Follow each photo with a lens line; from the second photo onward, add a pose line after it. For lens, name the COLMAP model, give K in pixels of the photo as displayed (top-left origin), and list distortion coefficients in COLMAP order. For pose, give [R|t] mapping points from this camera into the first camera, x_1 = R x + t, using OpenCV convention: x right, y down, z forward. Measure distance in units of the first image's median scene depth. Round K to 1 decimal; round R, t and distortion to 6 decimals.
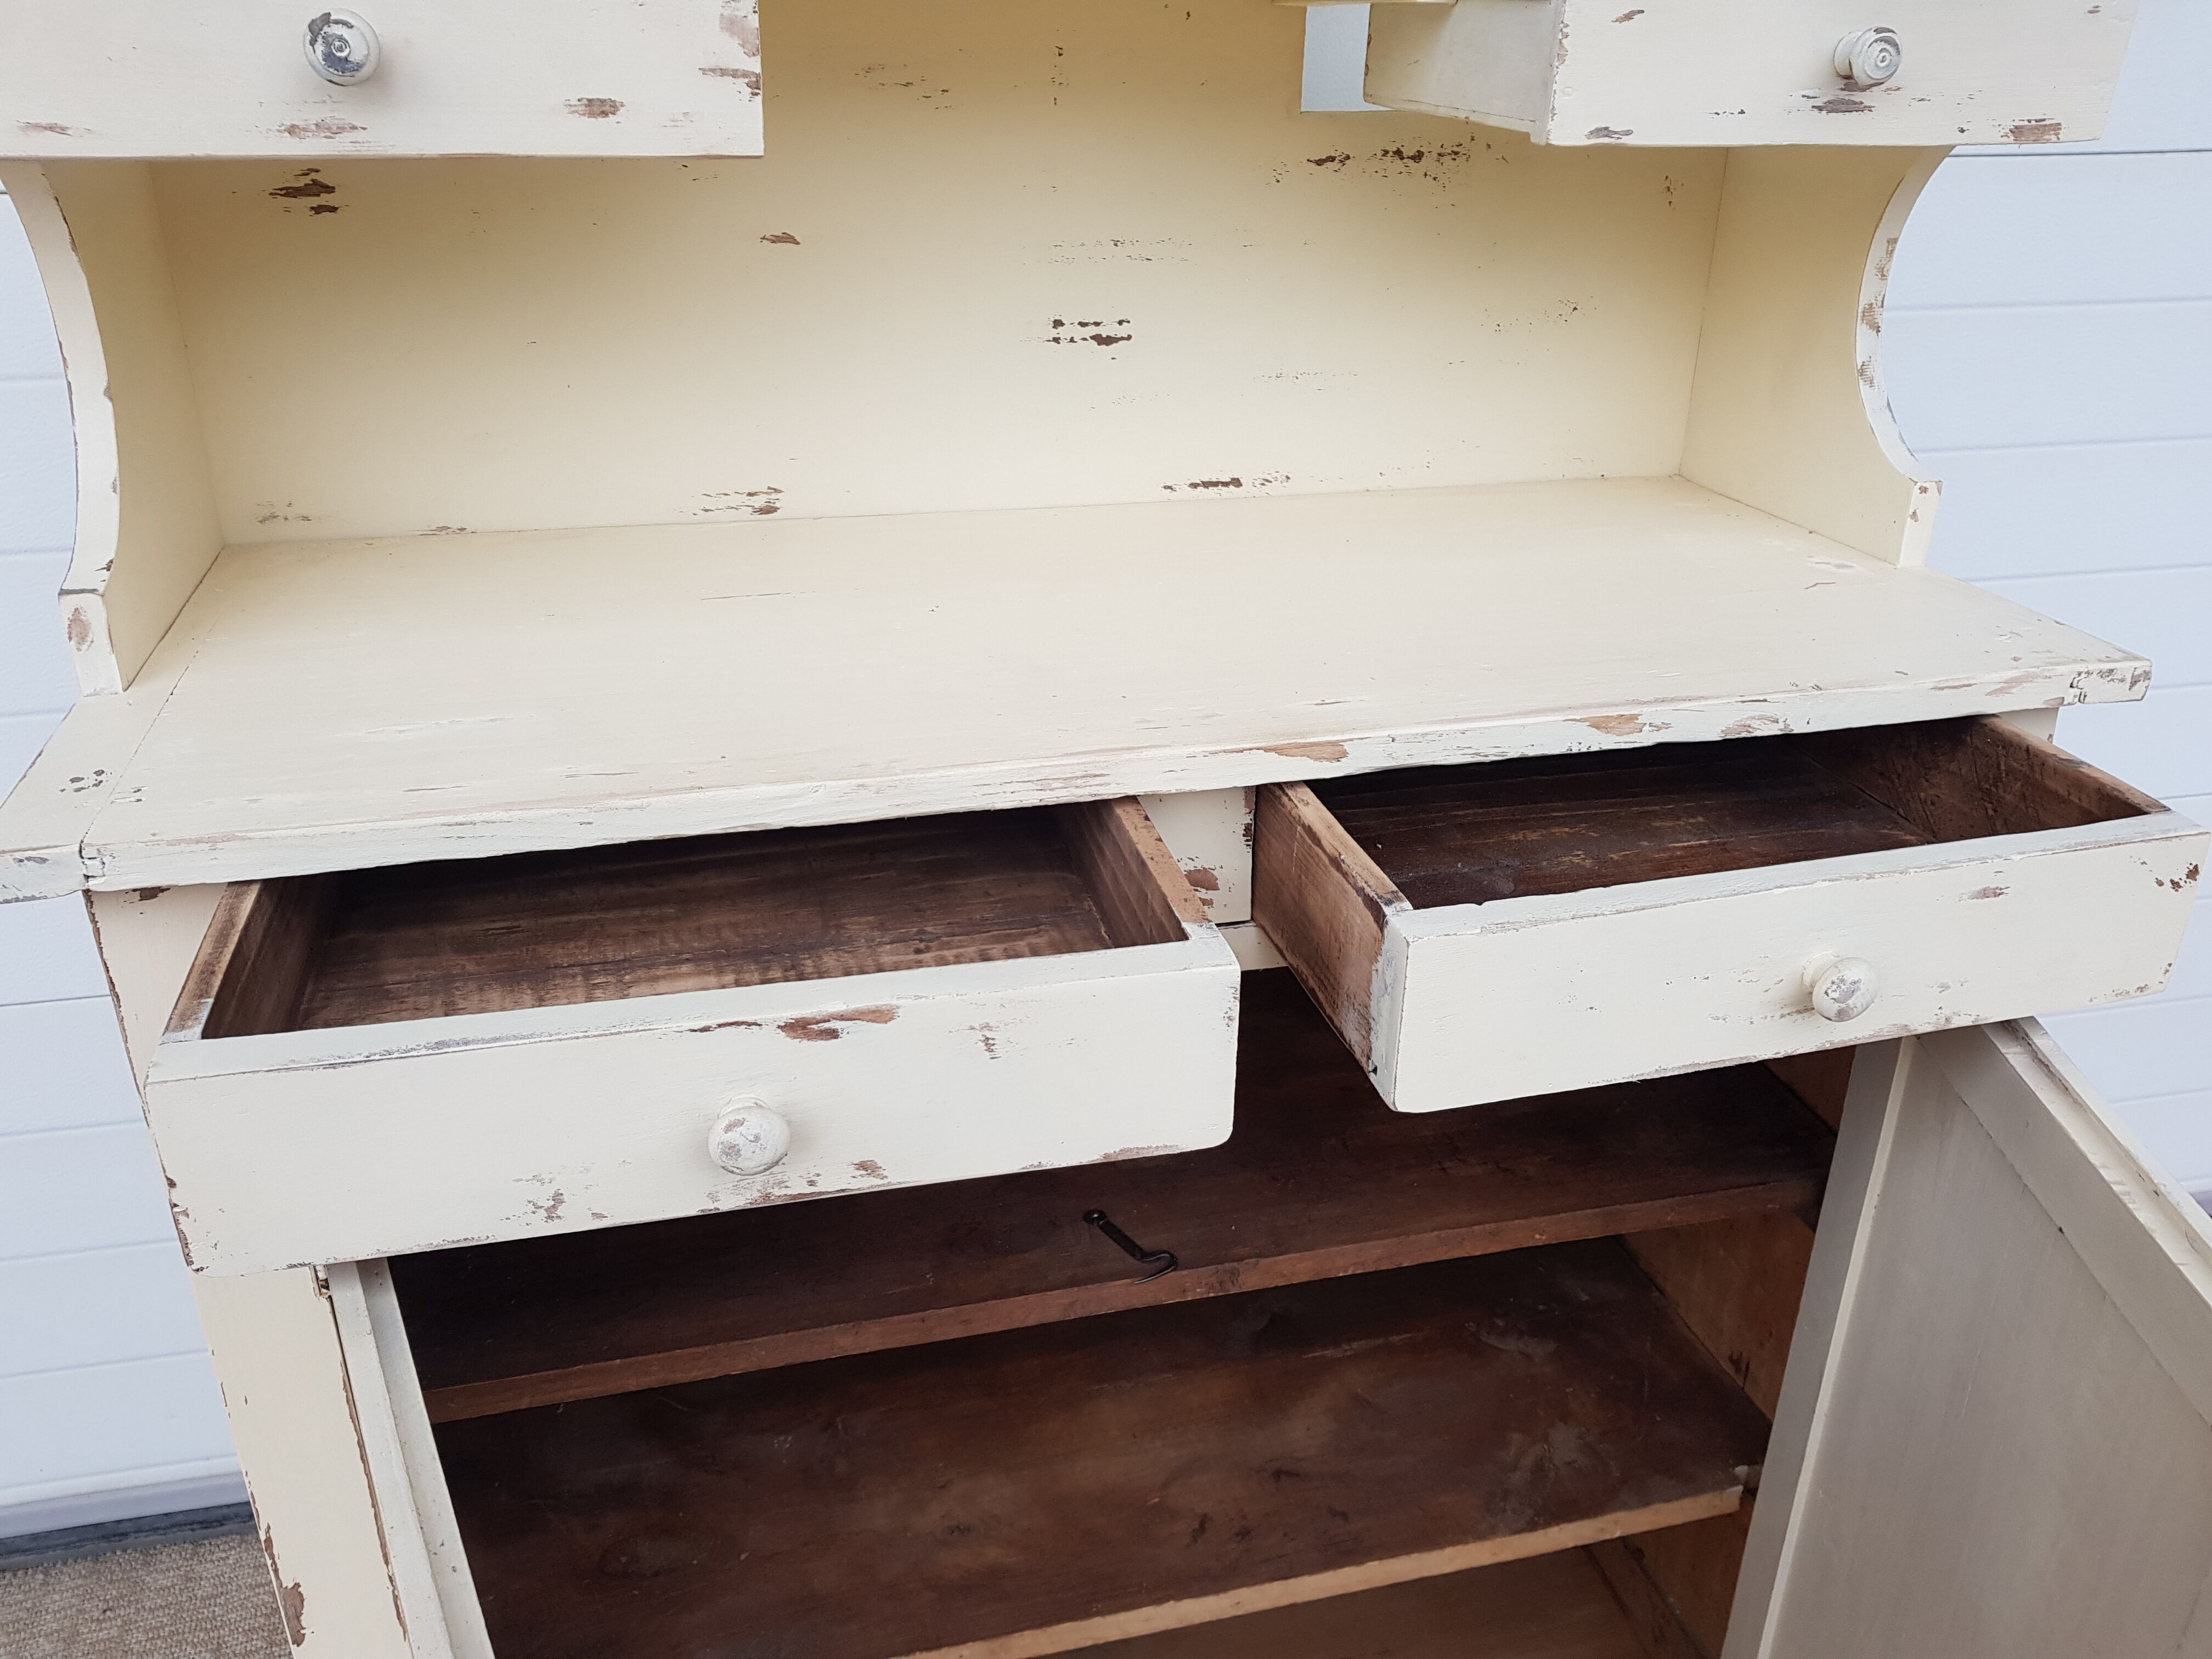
lens RADIAL K [[1718.0, 0, 1065.7], [0, 1718.0, 824.1], [0, 0, 1]] dist [0.078568, -0.134778]
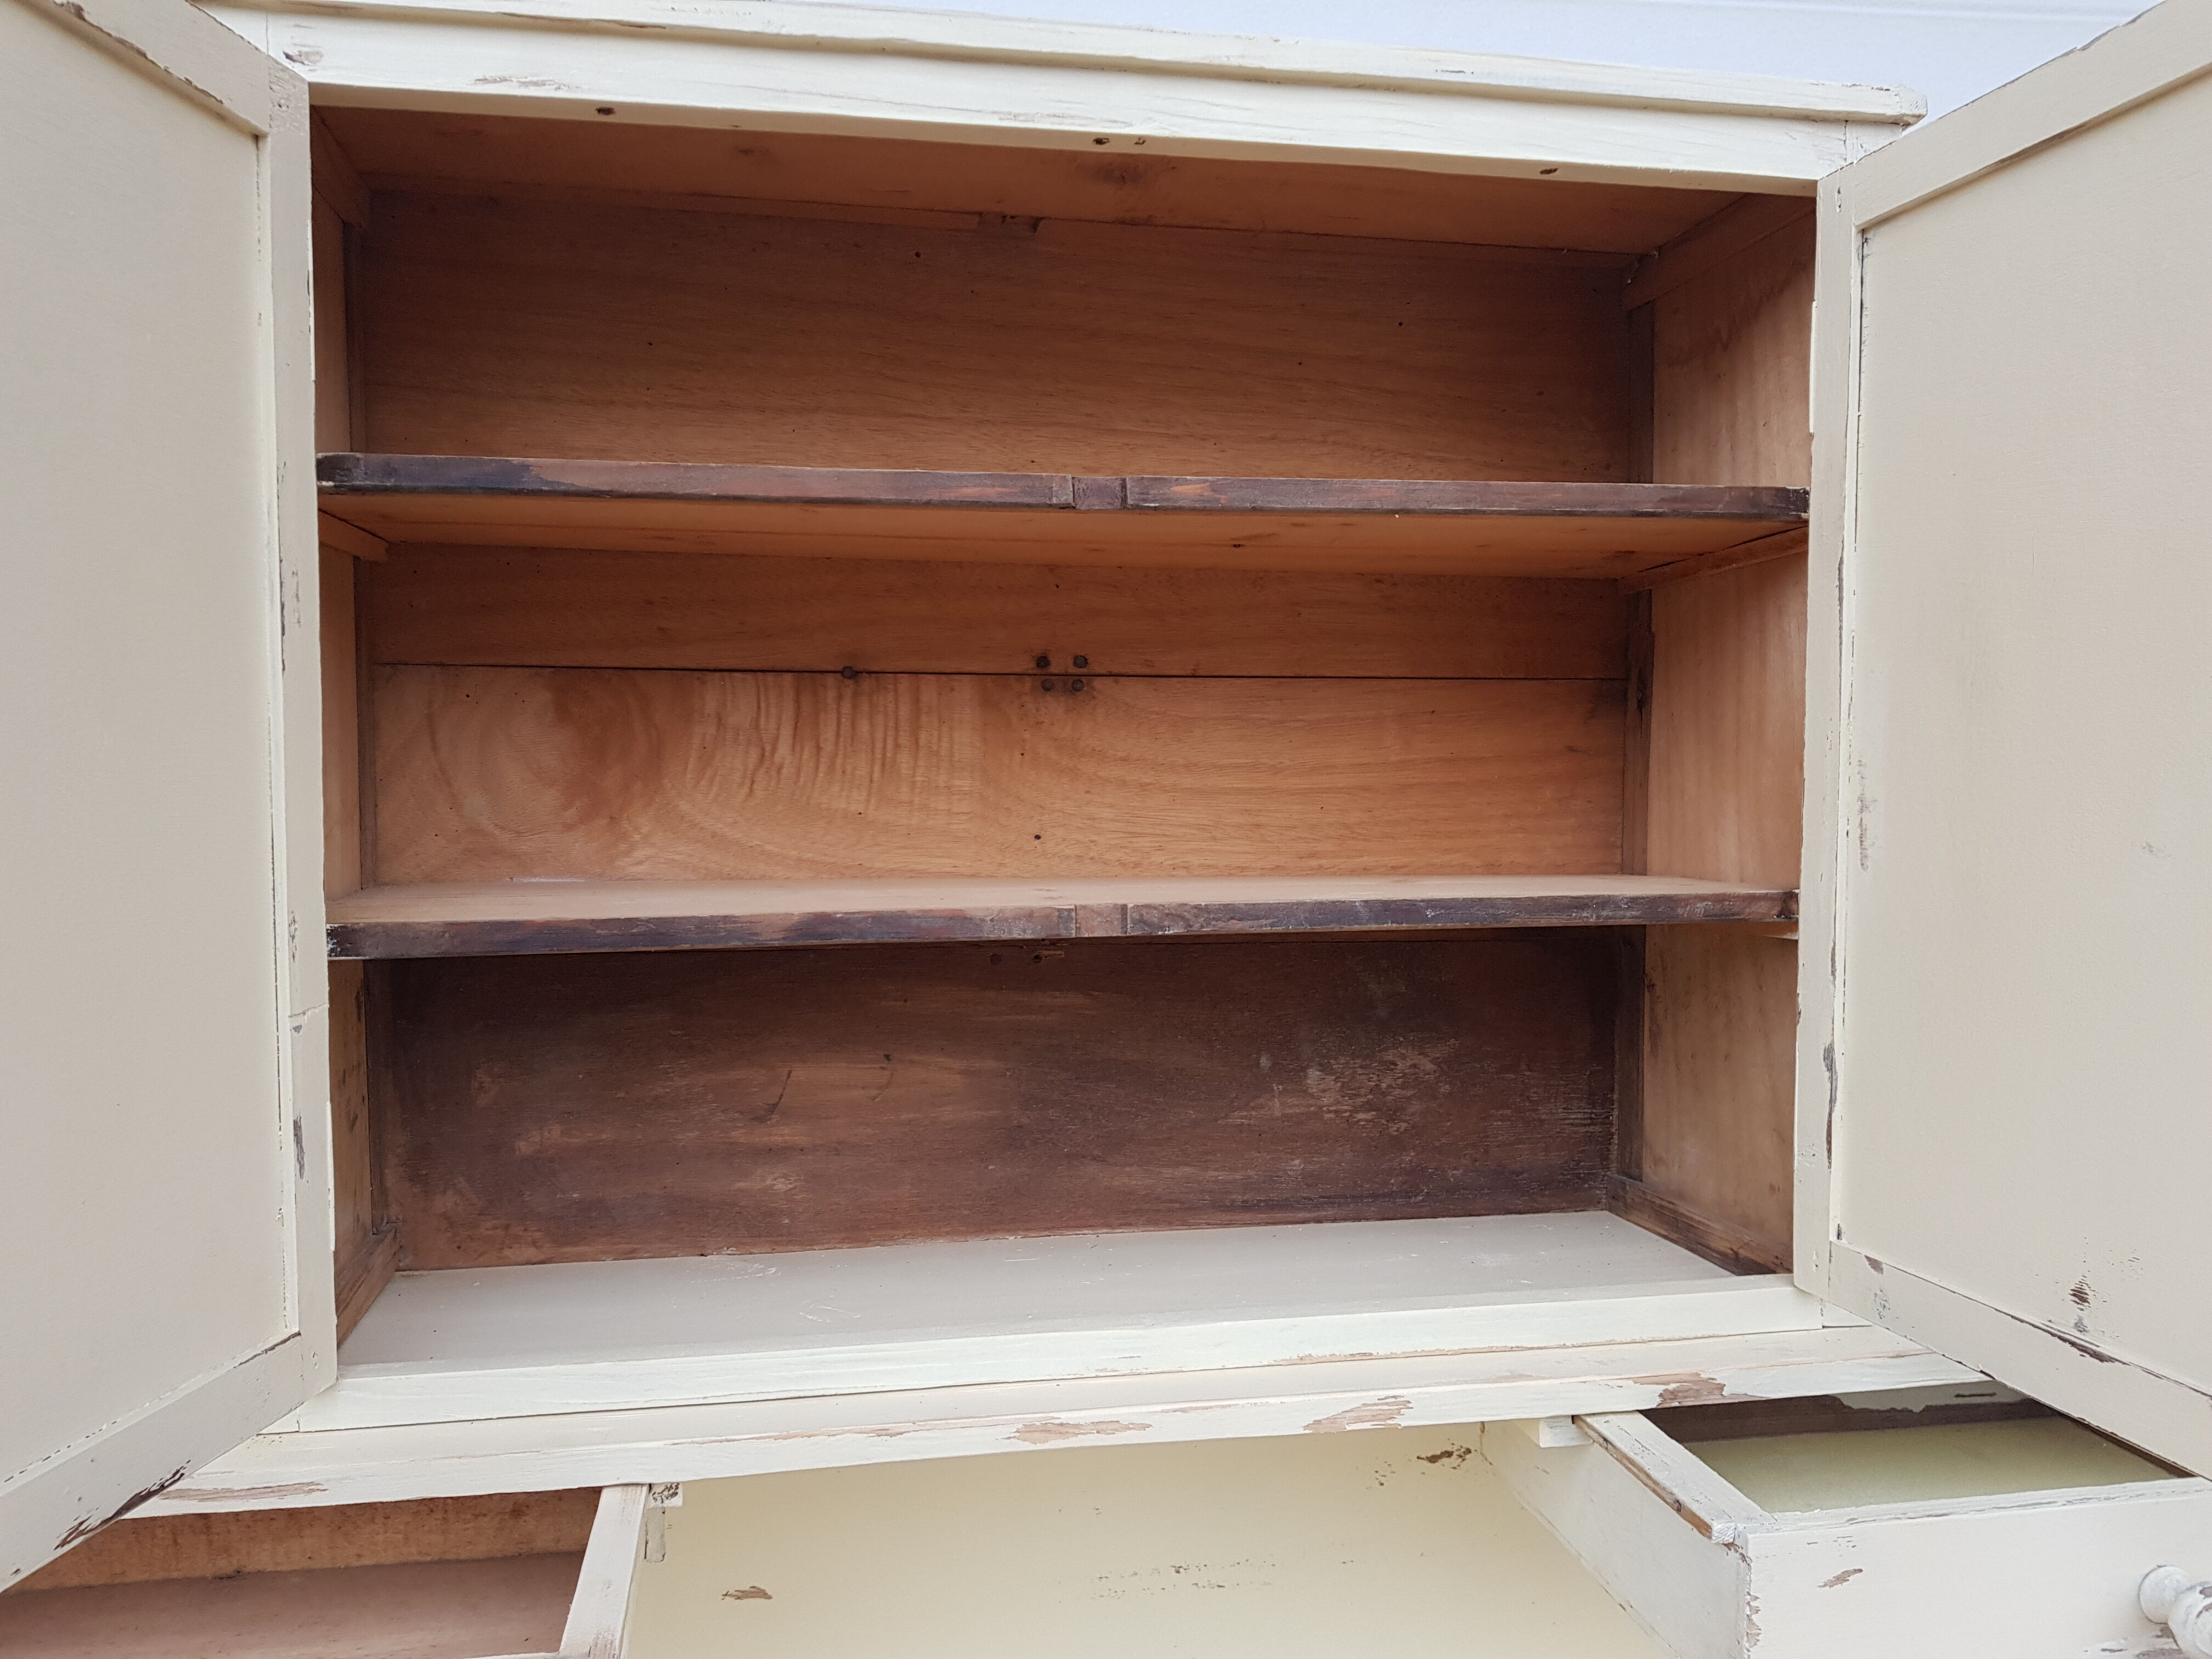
lens RADIAL K [[1718.0, 0, 1090.0], [0, 1718.0, 858.7], [0, 0, 1]] dist [0.078568, -0.134778]
pose [[0.997294, -0.012415, -0.072462, 0.050382], [-0.016383, 0.923326, -0.383668, -0.331217], [0.071670, 0.383817, 0.920624, 0.146232]]
